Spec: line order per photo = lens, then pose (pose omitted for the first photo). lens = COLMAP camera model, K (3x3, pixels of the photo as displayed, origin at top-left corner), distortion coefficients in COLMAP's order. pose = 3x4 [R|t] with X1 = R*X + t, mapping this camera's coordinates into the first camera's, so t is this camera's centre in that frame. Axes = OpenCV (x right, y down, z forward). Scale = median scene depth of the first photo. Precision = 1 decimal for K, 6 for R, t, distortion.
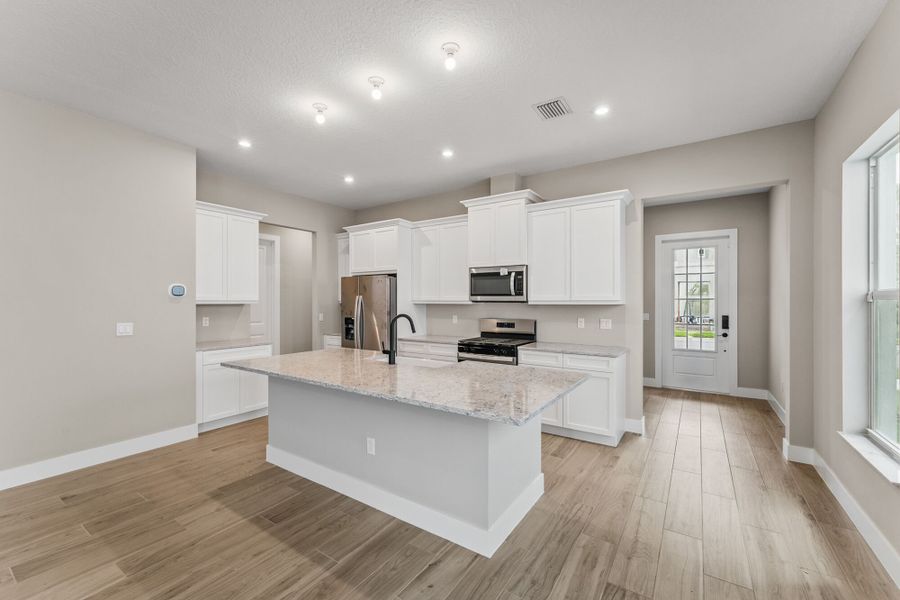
lens RADIAL K [[366.4, 0, 450.0], [0, 366.4, 300.0], [0, 0, 1]] dist [0.002116, 0.000242]
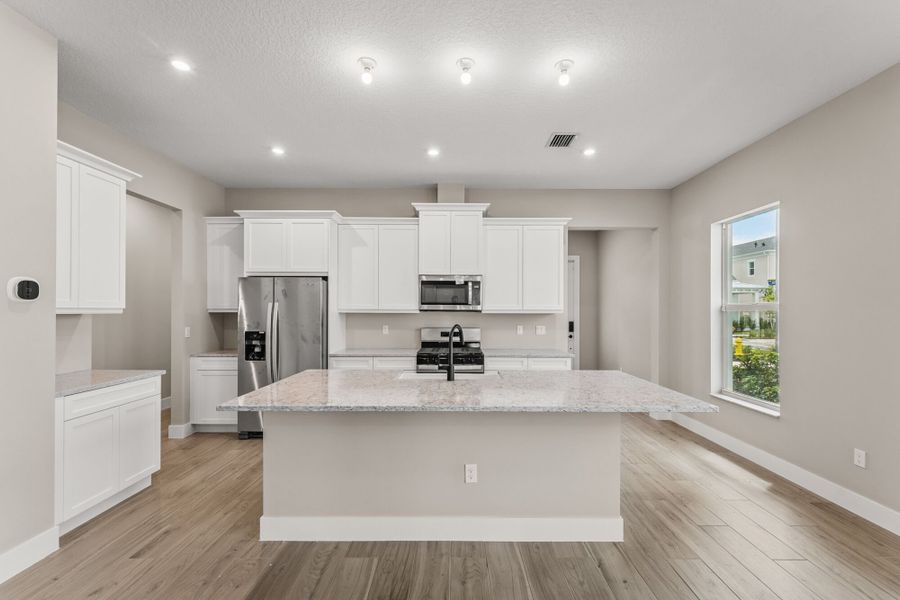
lens RADIAL K [[377.1, 0, 451.1], [0, 377.1, 306.6], [0, 0, 1]] dist [-0.000167, -0.000163]
pose [[0.831279, 0.008290, 0.555794, -0.449280], [-0.004825, 0.999959, -0.007698, 0.001509], [-0.555835, 0.003718, 0.831285, 0.157238]]
